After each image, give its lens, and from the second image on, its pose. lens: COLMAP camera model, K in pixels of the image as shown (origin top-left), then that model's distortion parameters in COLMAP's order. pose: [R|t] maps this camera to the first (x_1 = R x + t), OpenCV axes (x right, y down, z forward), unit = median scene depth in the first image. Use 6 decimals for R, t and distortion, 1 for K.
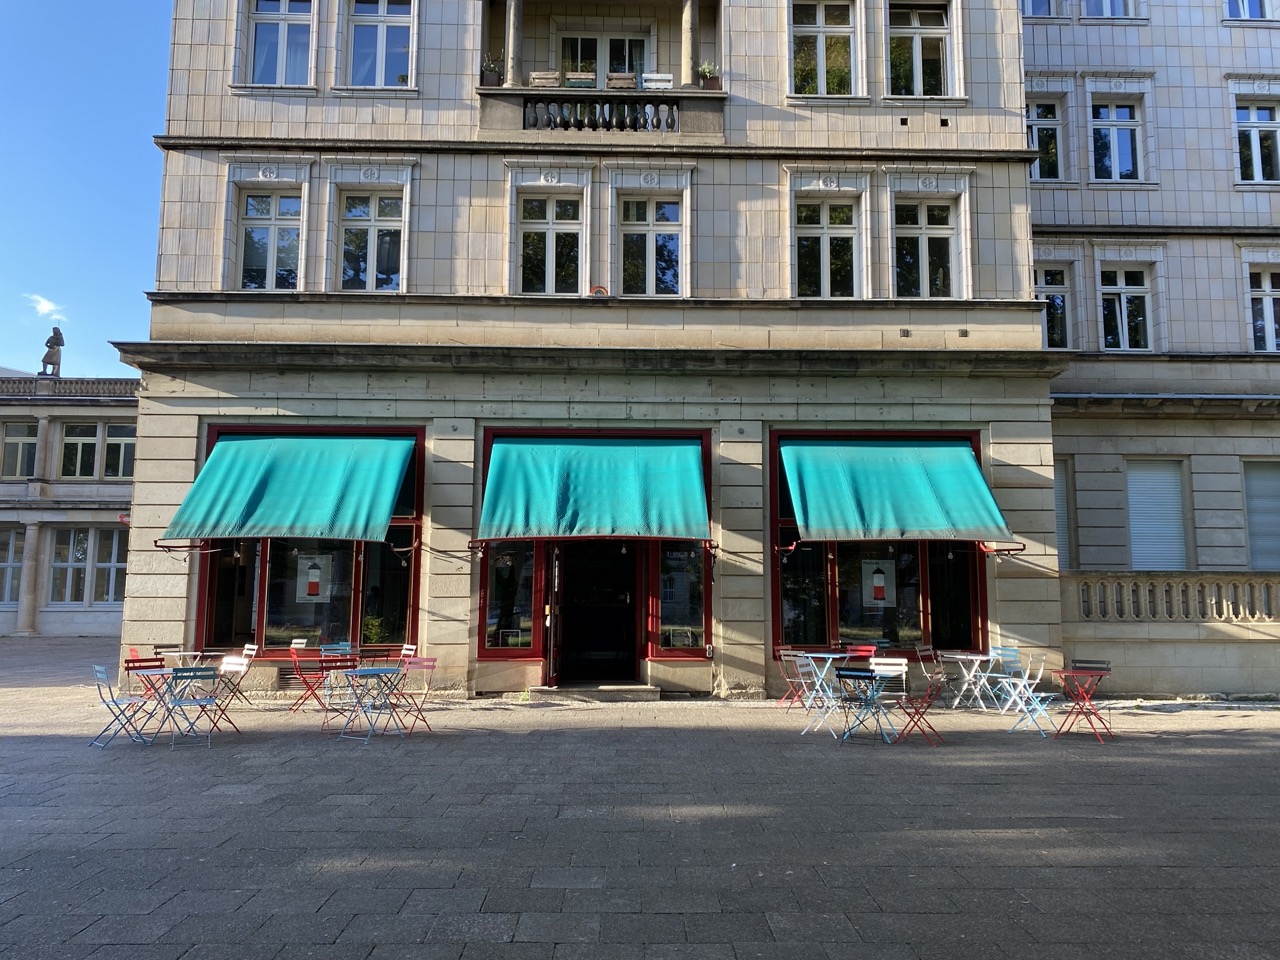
lens RADIAL K [[958.9, 0, 640.0], [0, 958.9, 480.0], [0, 0, 1]] dist [-0.001168, -0.000211]
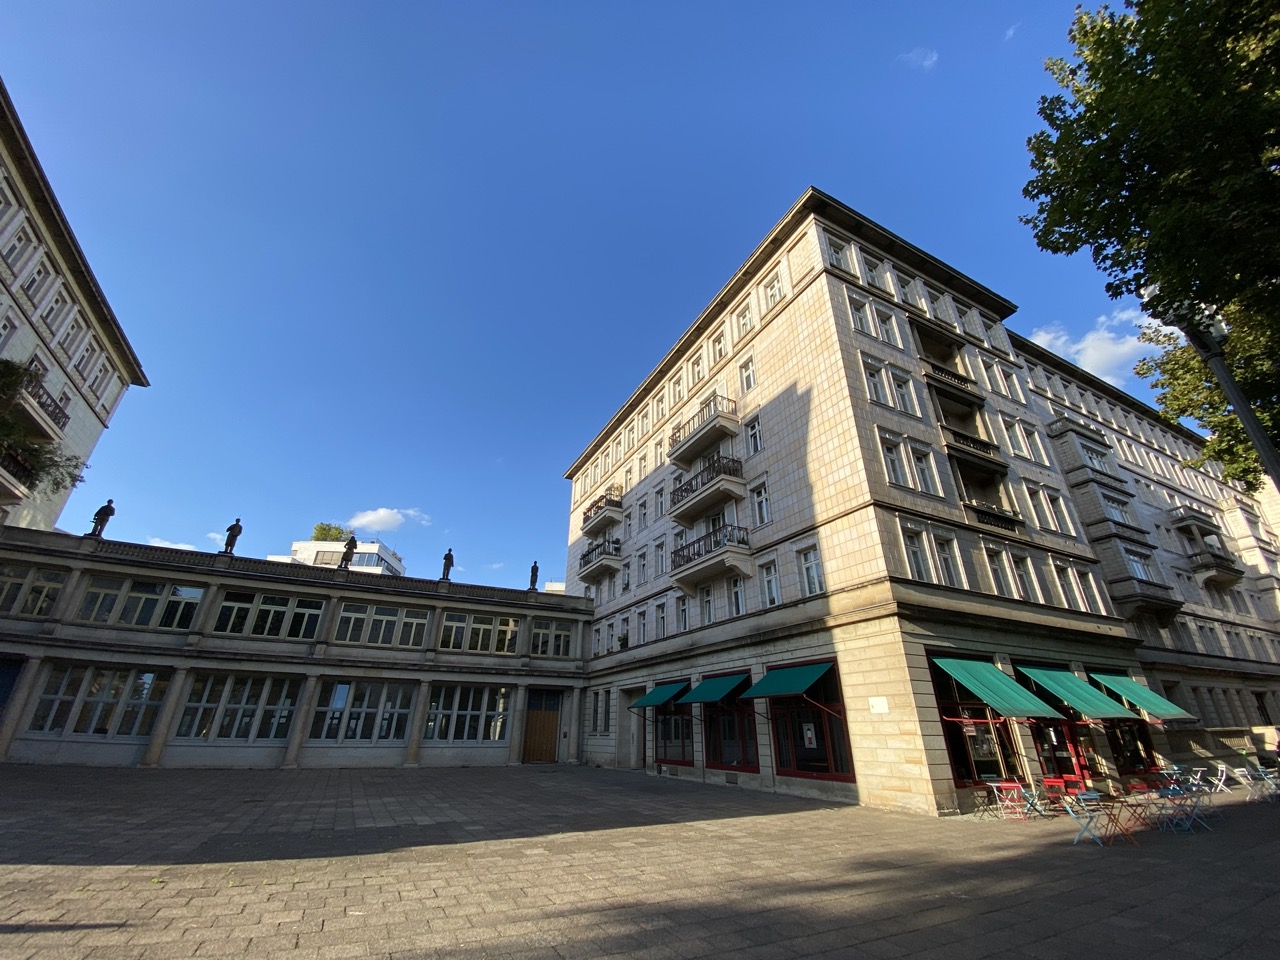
lens RADIAL K [[529.6, 0, 640.0], [0, 529.6, 480.0], [0, 0, 1]] dist [-0.024434, -0.000176]
pose [[0.900051, 0.192738, 0.390846, -0.581397], [-0.059358, 0.942740, -0.328203, 0.000294], [-0.431724, 0.272200, 0.859954, 0.100795]]
